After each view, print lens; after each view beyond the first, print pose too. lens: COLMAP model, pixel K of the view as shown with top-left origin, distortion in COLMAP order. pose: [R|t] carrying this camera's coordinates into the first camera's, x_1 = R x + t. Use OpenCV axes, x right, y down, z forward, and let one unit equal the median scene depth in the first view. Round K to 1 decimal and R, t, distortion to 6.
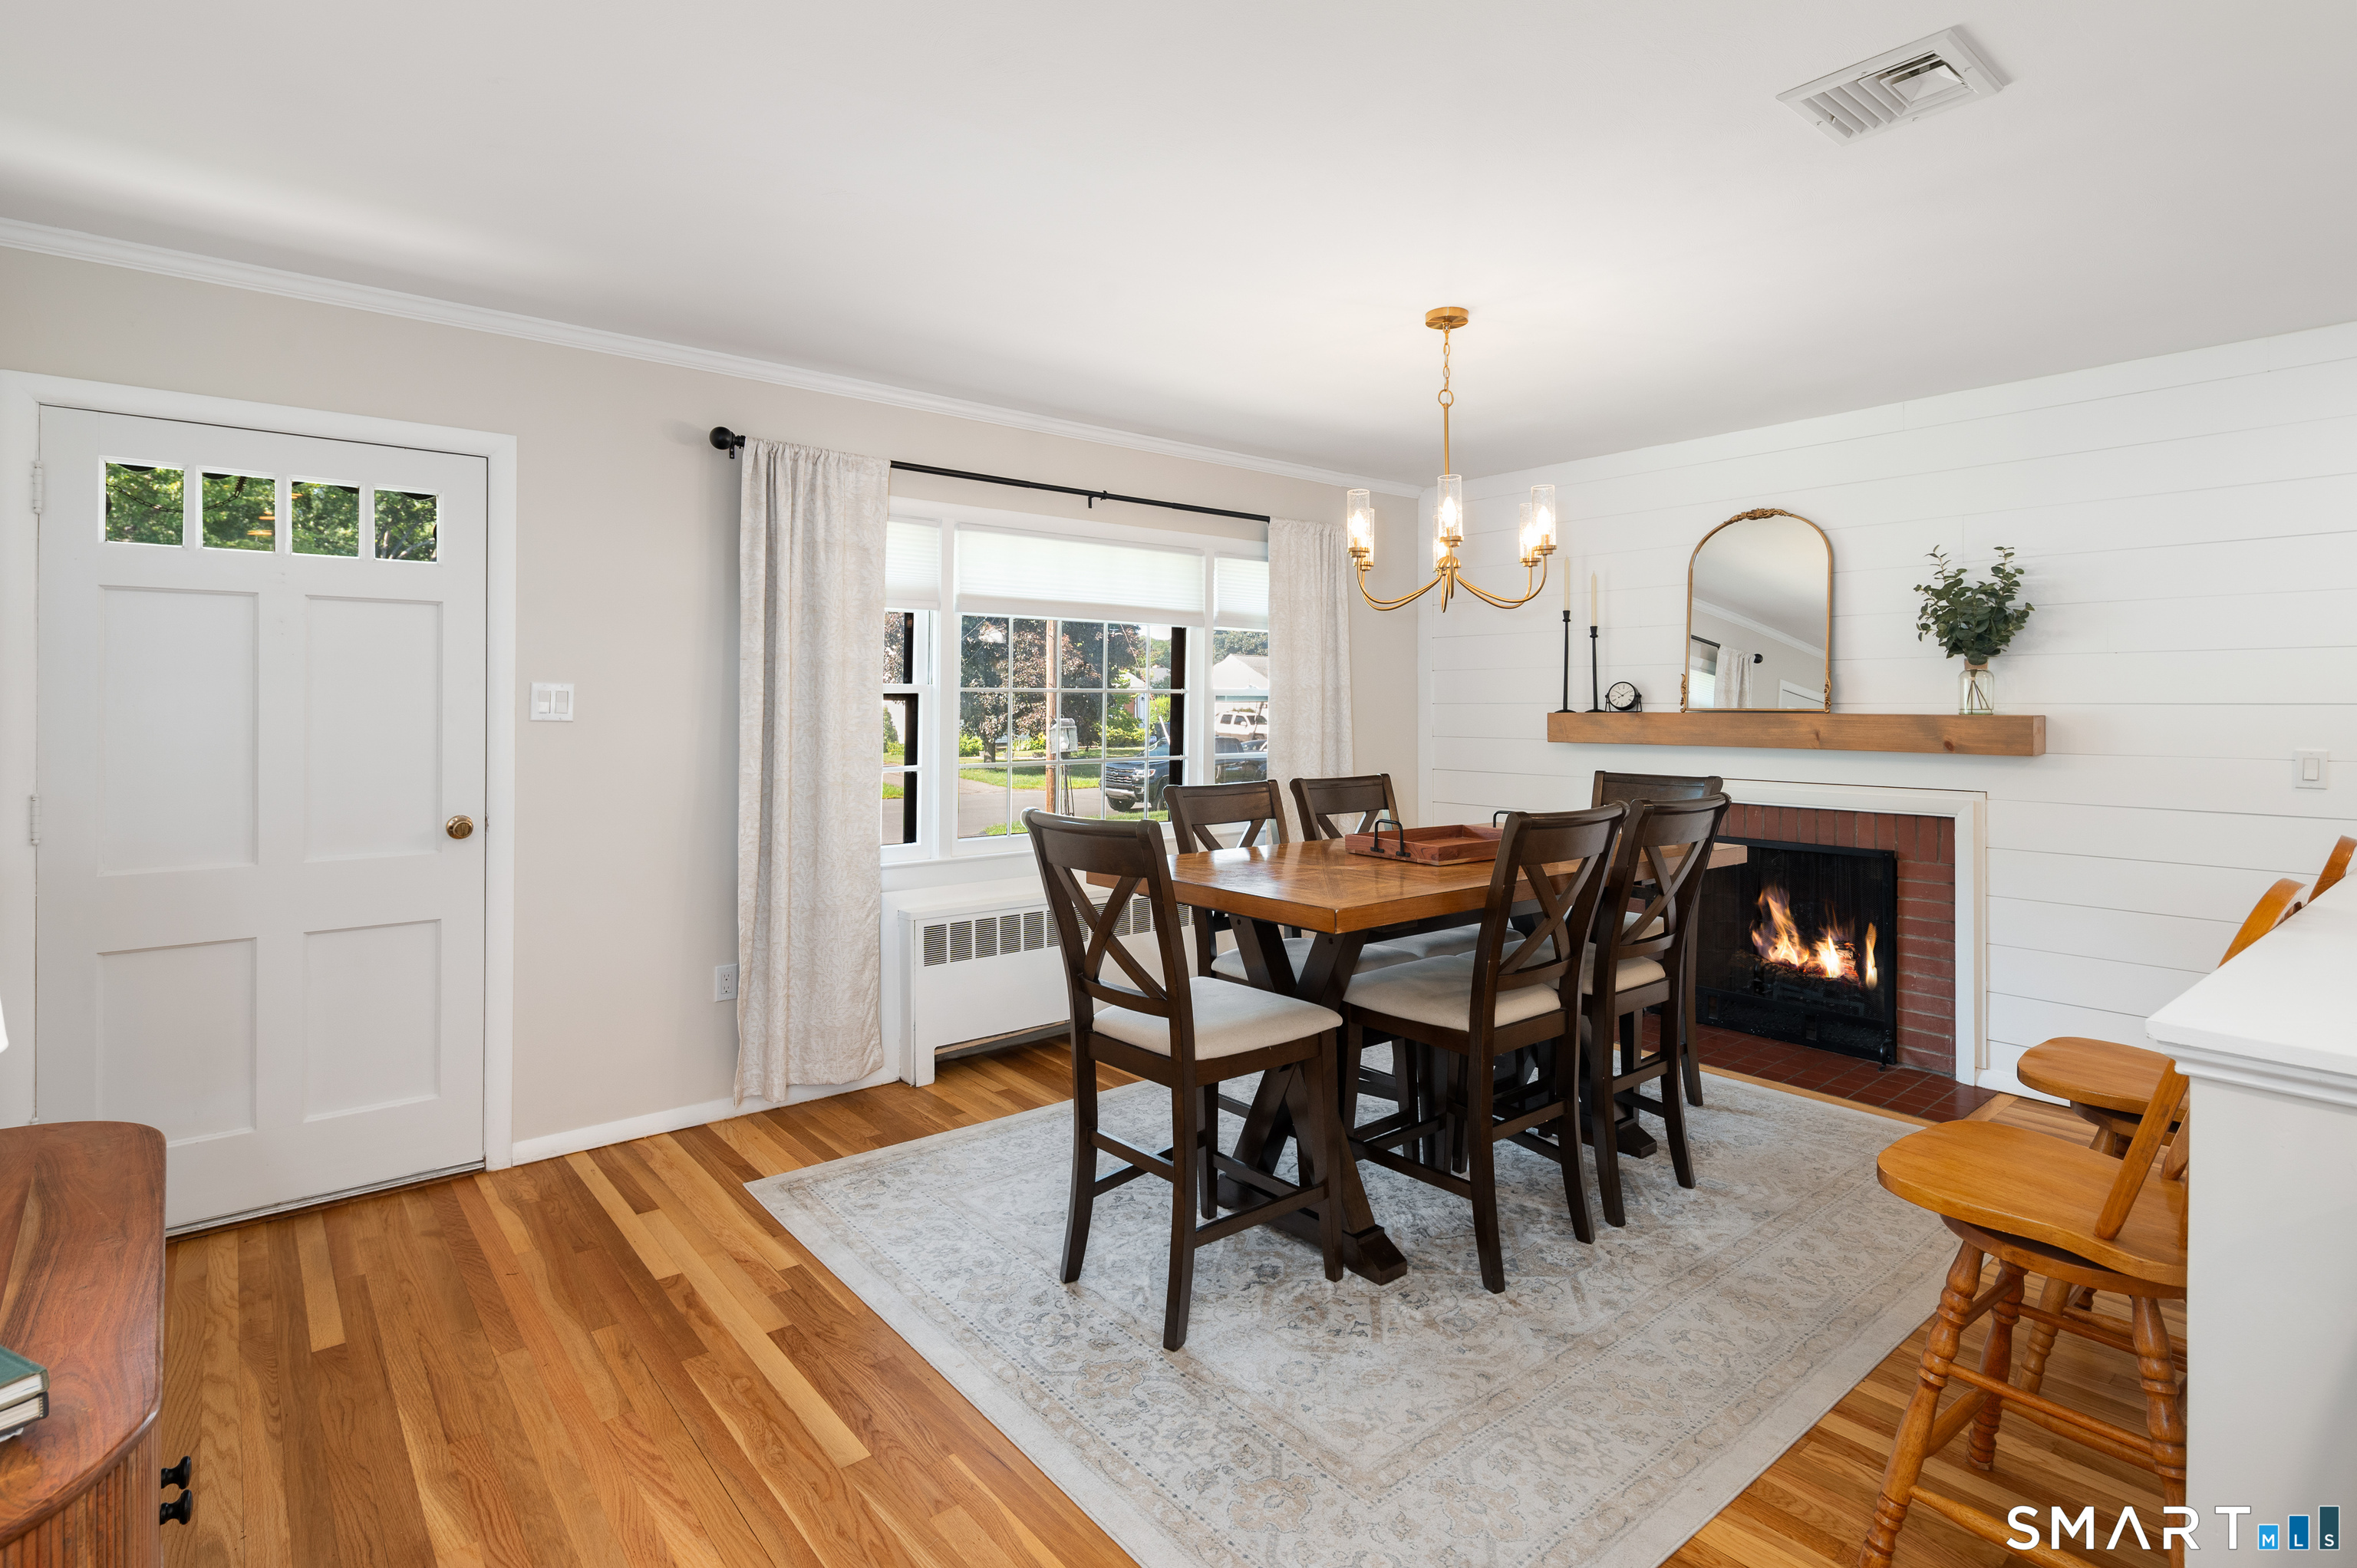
lens RADIAL K [[1146.3, 0, 1188.6], [0, 1146.3, 712.5], [0, 0, 1]] dist [0.000467, -0.000448]
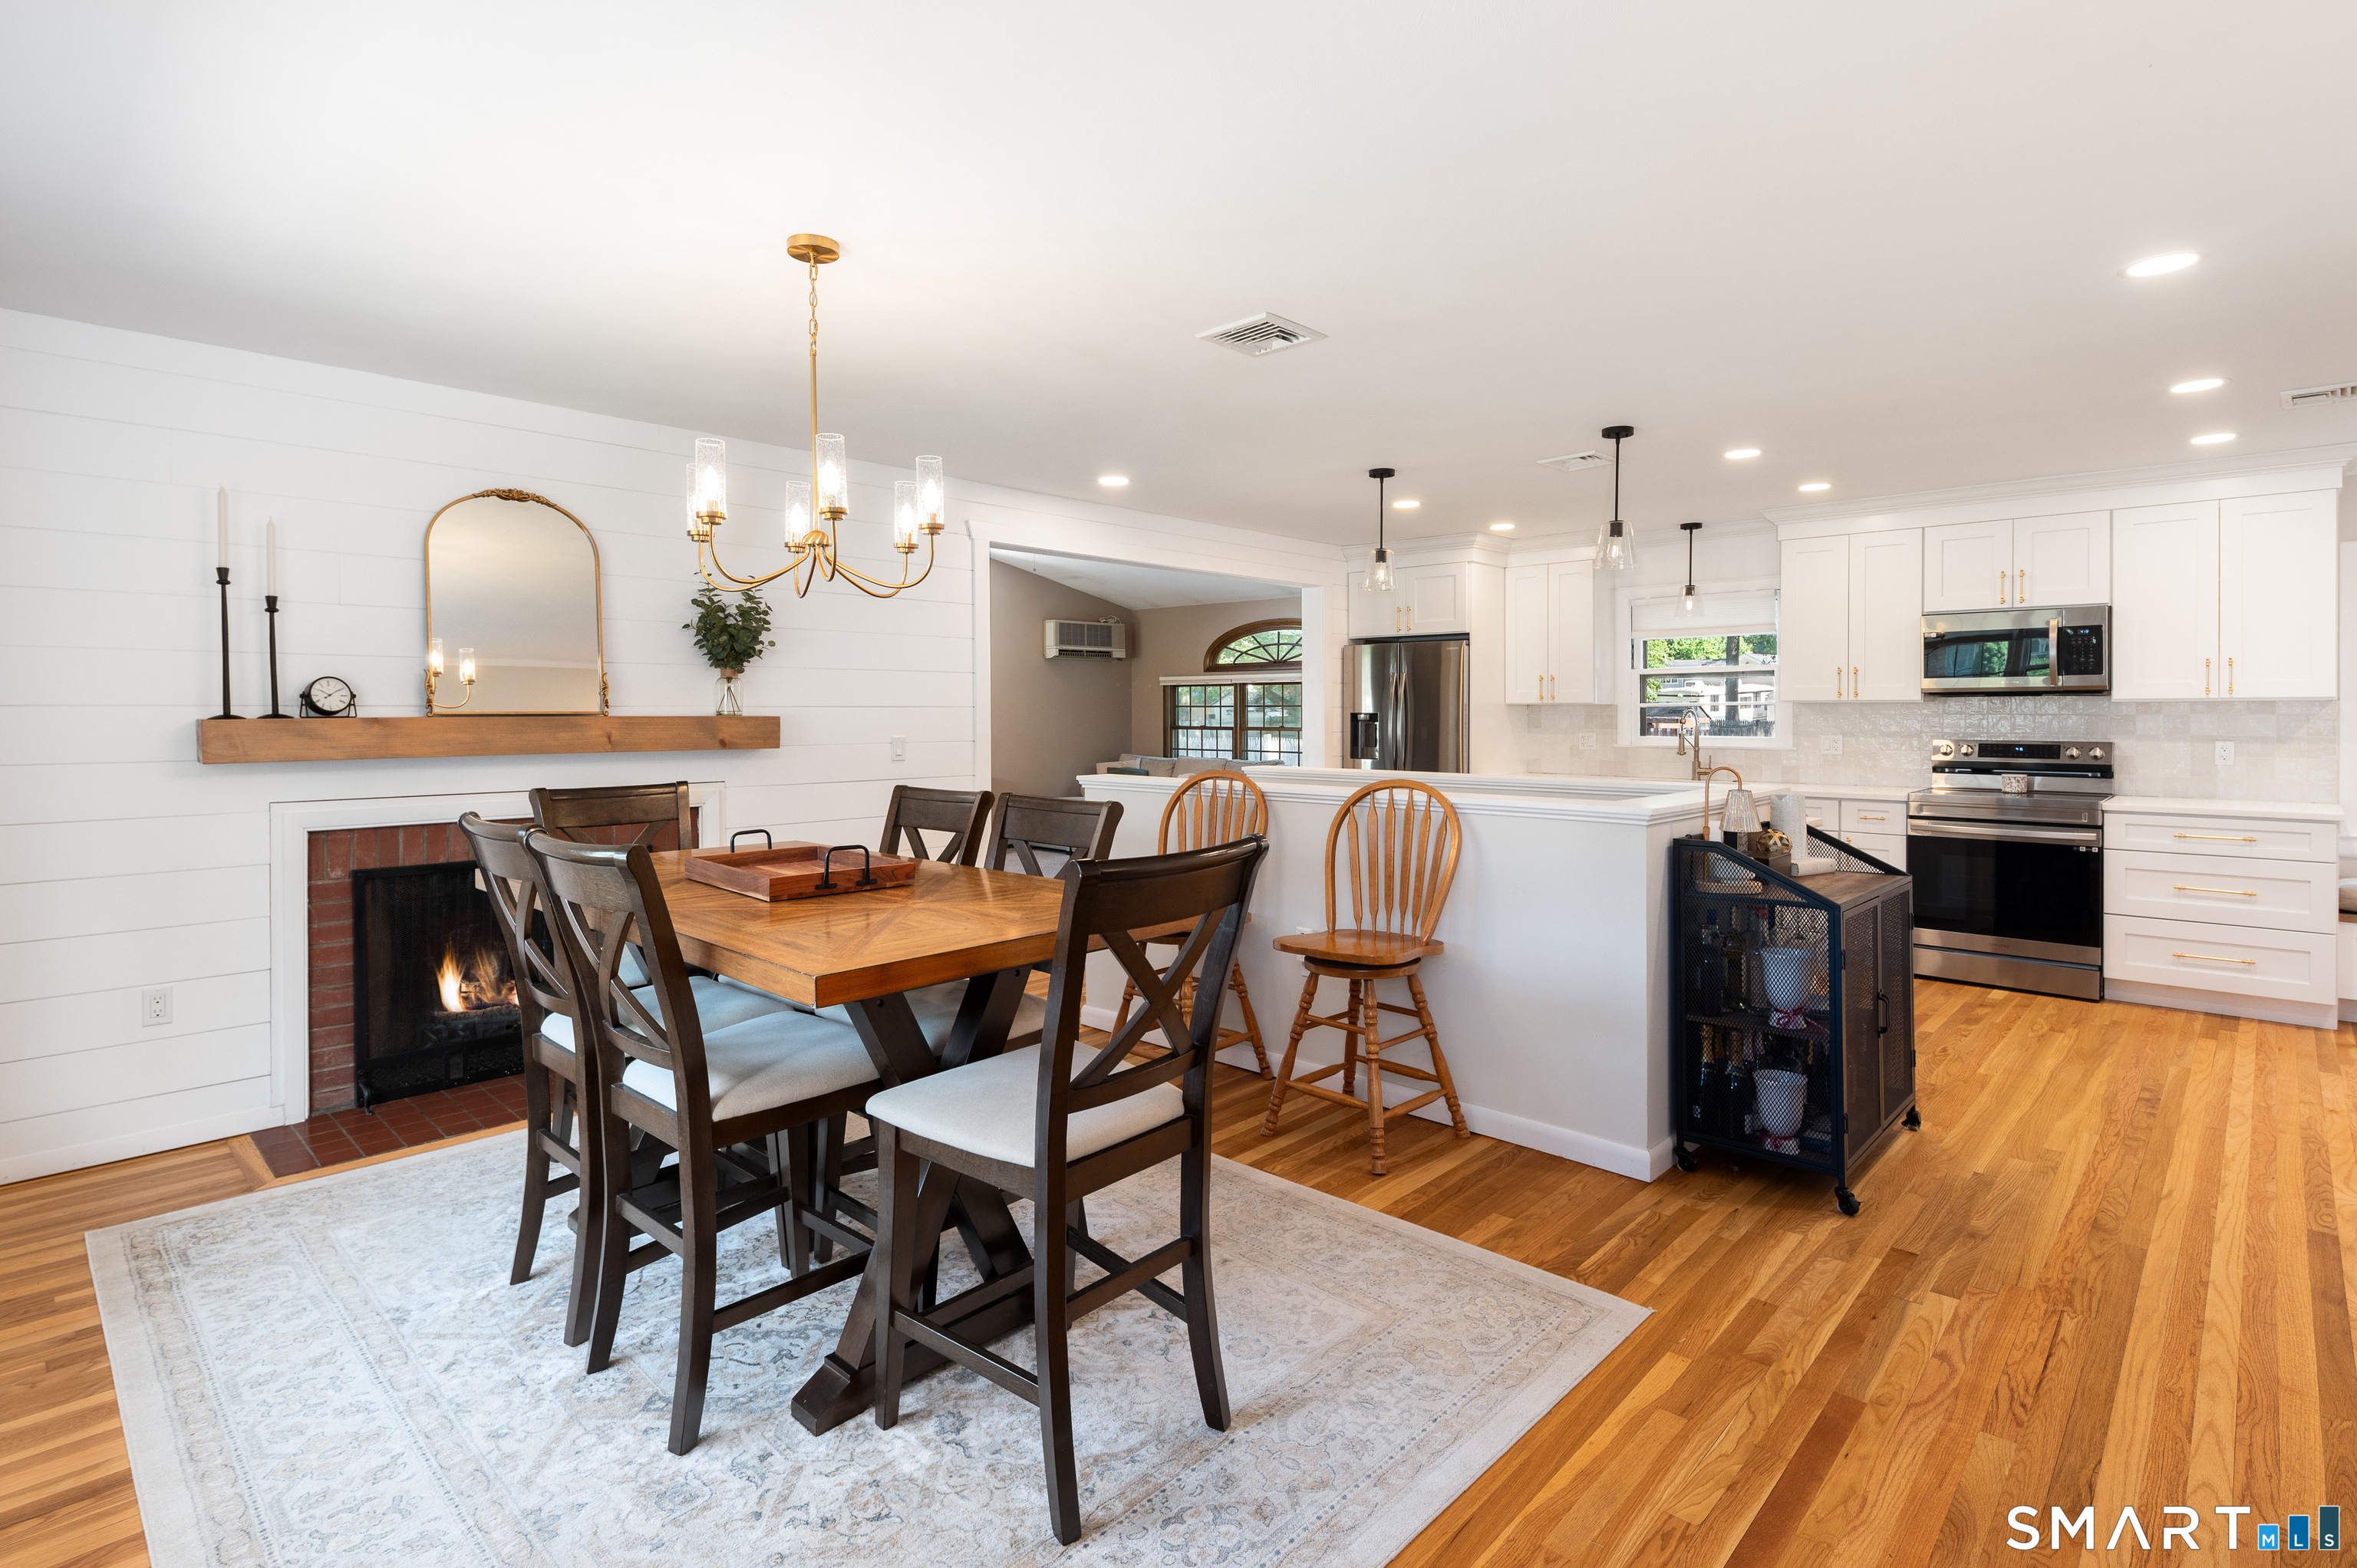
lens RADIAL K [[1161.1, 0, 1178.4], [0, 1161.1, 719.8], [0, 0, 1]] dist [0.004393, 0.000838]
pose [[-0.117008, -0.008817, 0.993092, -0.544019], [0.009908, 0.999900, 0.010045, -0.001343], [-0.993082, 0.011015, -0.116909, 0.684562]]
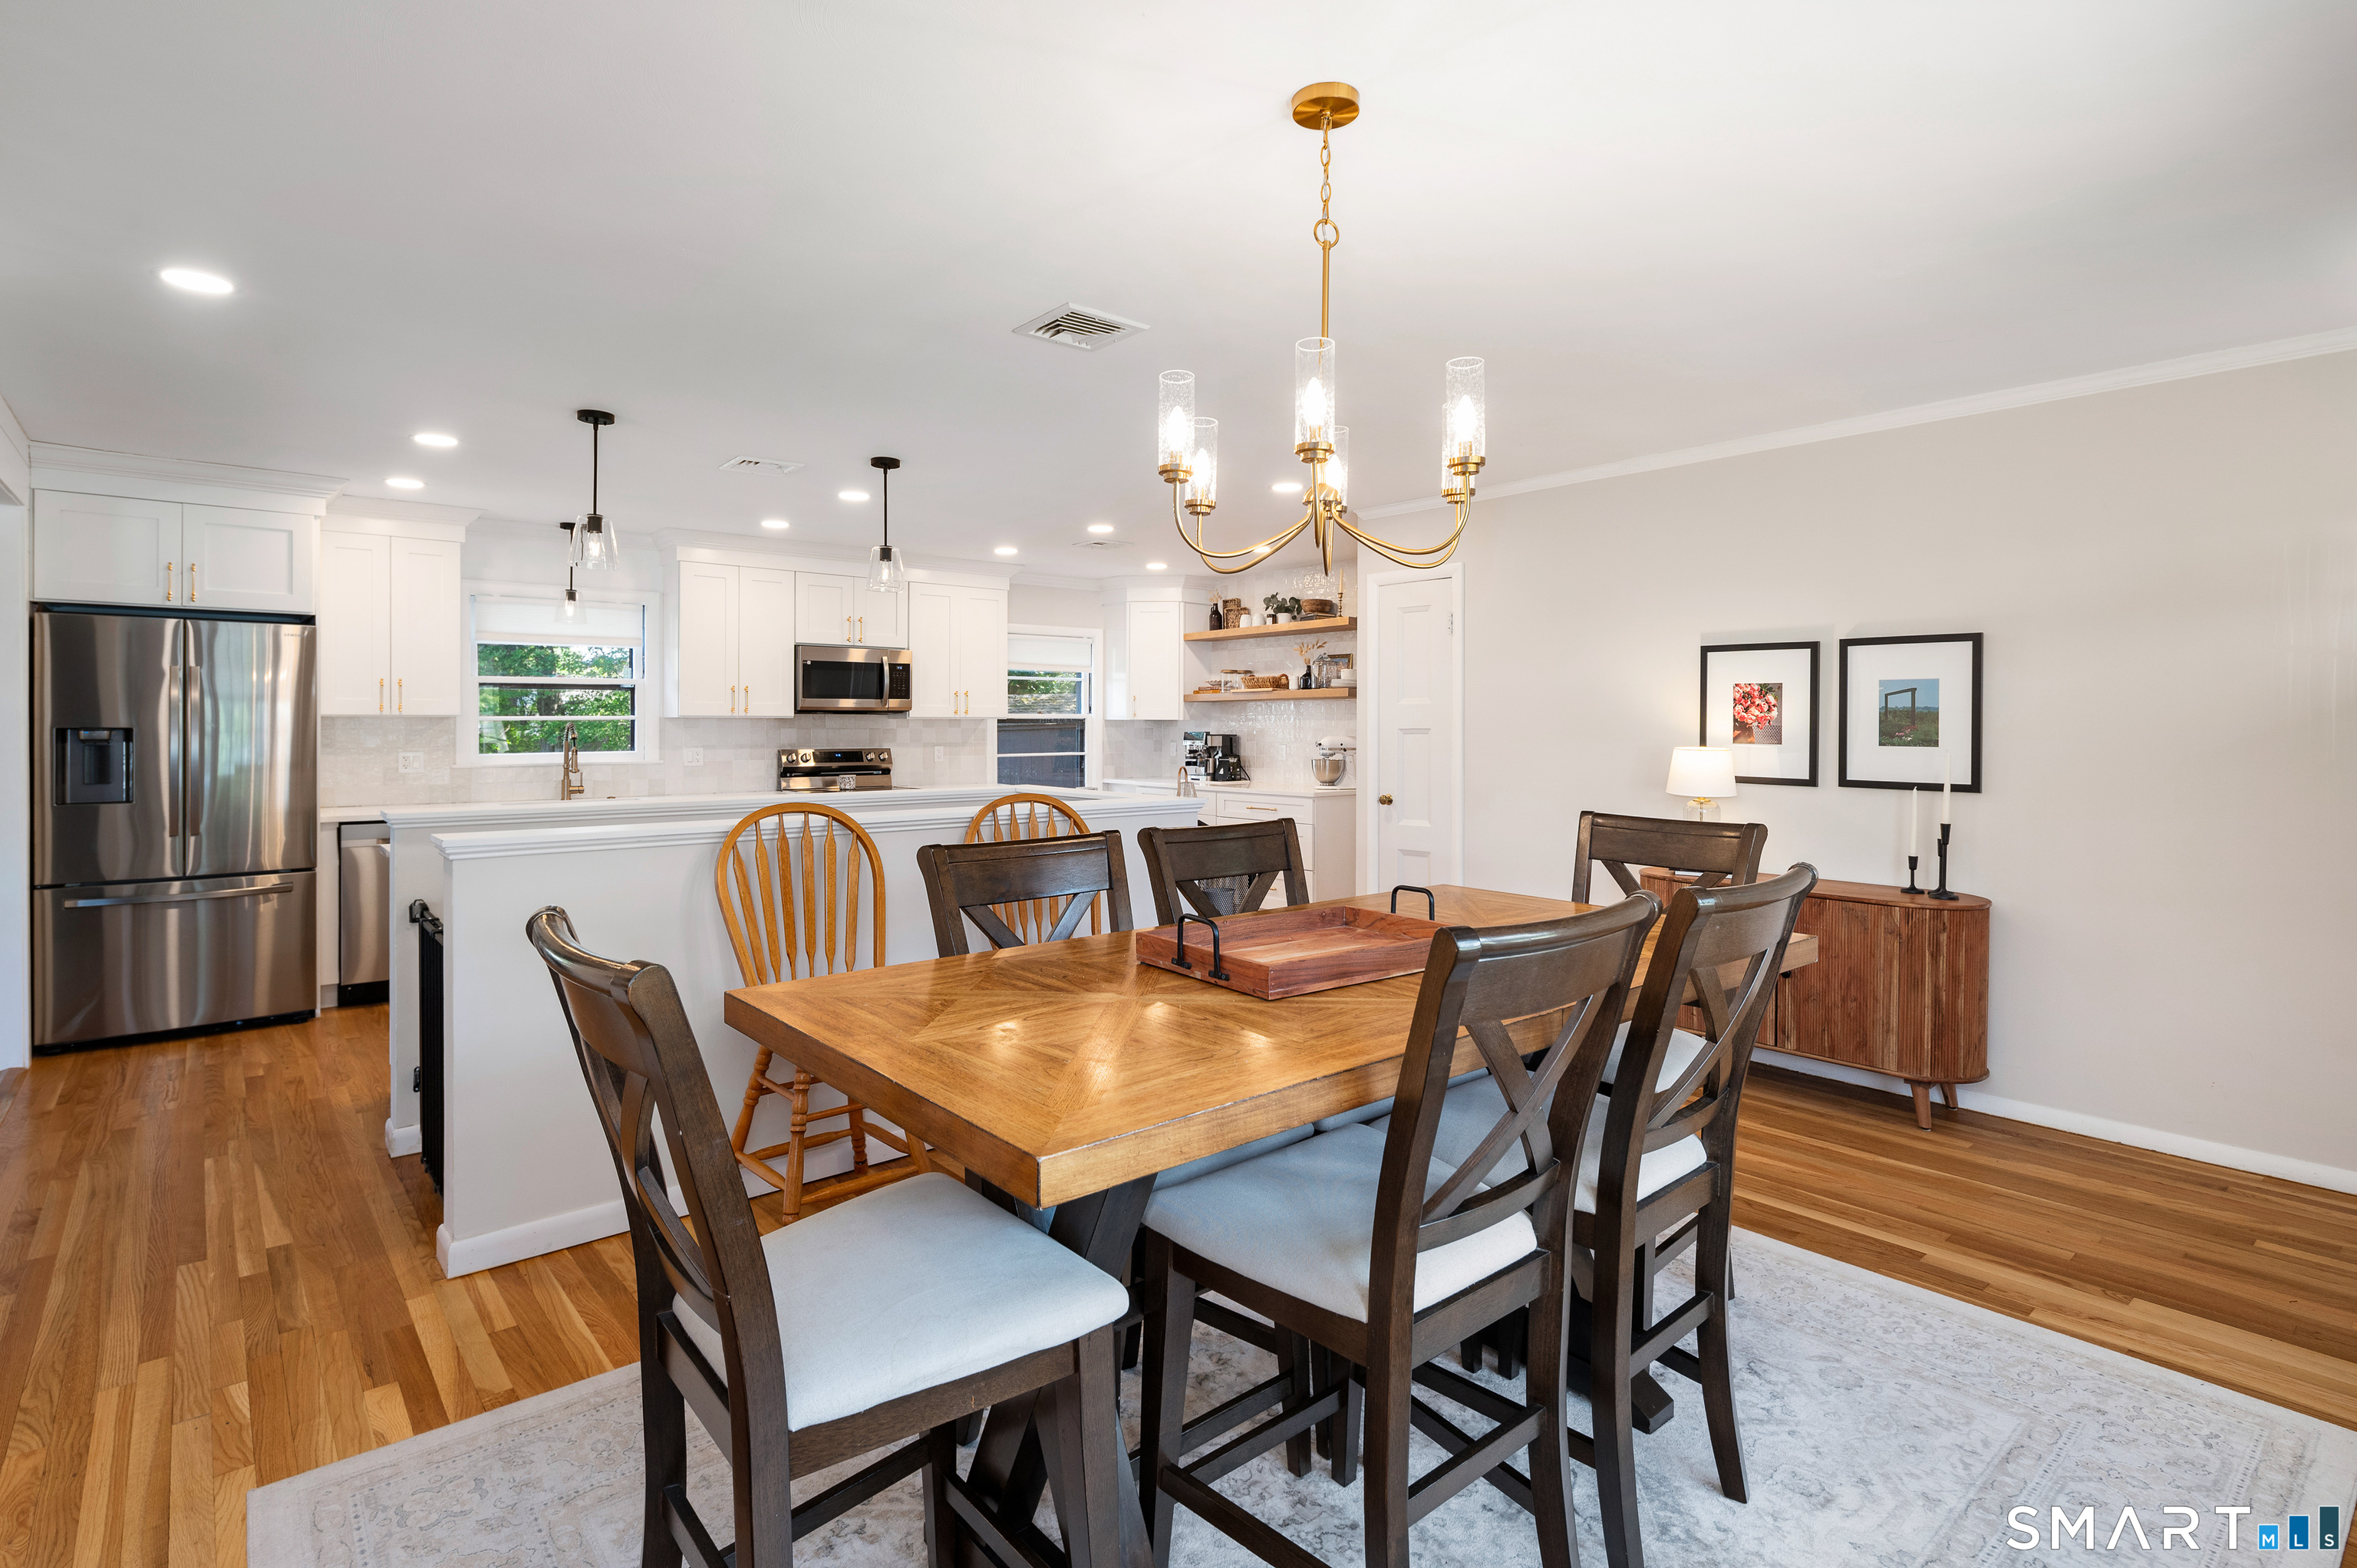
lens RADIAL K [[1156.6, 0, 1201.6], [0, 1156.6, 725.9], [0, 0, 1]] dist [-0.002761, -0.001205]
pose [[-0.999855, -0.003698, -0.016618, 0.244820], [-0.003841, 0.999956, 0.008598, -0.005158], [0.016585, 0.008660, -0.999825, 1.347860]]
